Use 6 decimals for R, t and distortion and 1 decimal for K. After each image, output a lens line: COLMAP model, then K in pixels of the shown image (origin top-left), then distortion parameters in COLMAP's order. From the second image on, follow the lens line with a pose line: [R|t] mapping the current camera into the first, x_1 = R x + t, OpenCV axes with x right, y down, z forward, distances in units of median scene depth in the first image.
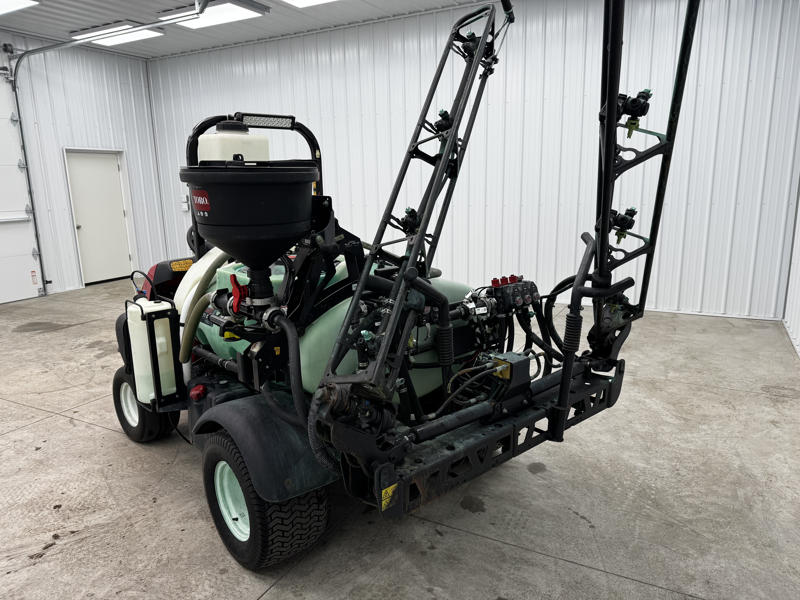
lens RADIAL K [[571.9, 0, 392.8], [0, 571.9, 269.1], [0, 0, 1]] dist [0.007744, -0.000004]
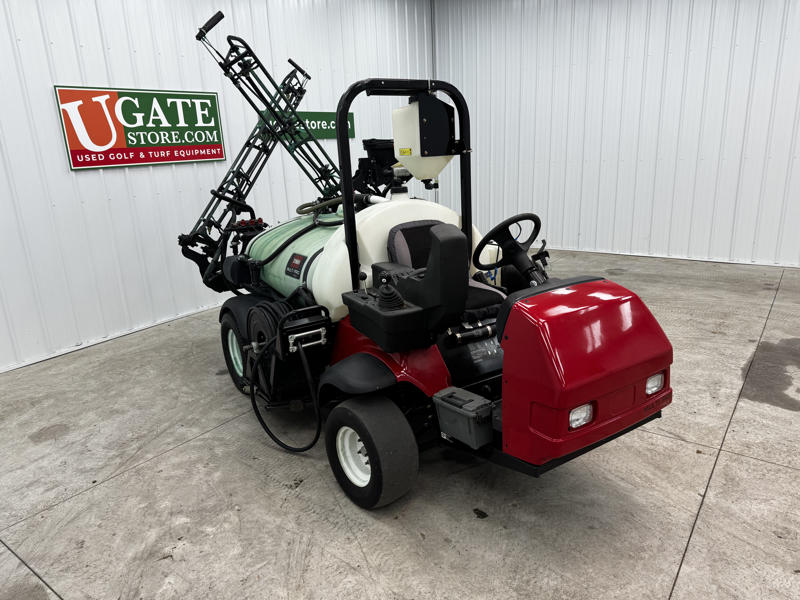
lens RADIAL K [[562.5, 0, 401.7], [0, 562.5, 299.9], [0, 0, 1]] dist [0.035832, -0.038393]
pose [[-0.989623, 0.027423, 0.141044, -0.392665], [0.083983, 0.906880, 0.412934, -0.357544], [-0.116586, 0.420495, -0.899773, 2.235947]]
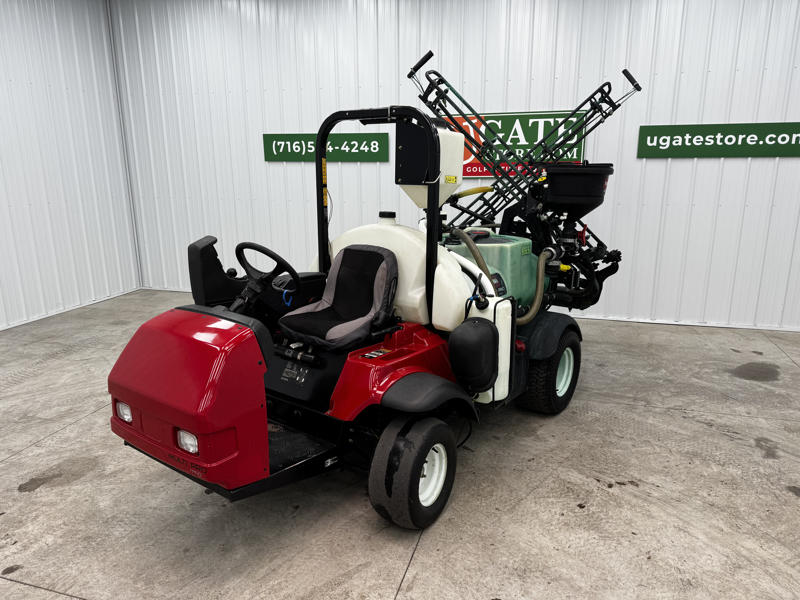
lens RADIAL K [[556.8, 0, 402.4], [0, 556.8, 302.7], [0, 0, 1]] dist [0.090589, -0.120000]
pose [[-0.218648, -0.210889, 0.952743, -1.335779], [0.156880, 0.956070, 0.247628, -0.202857], [-0.963110, 0.203610, -0.175959, 1.363767]]
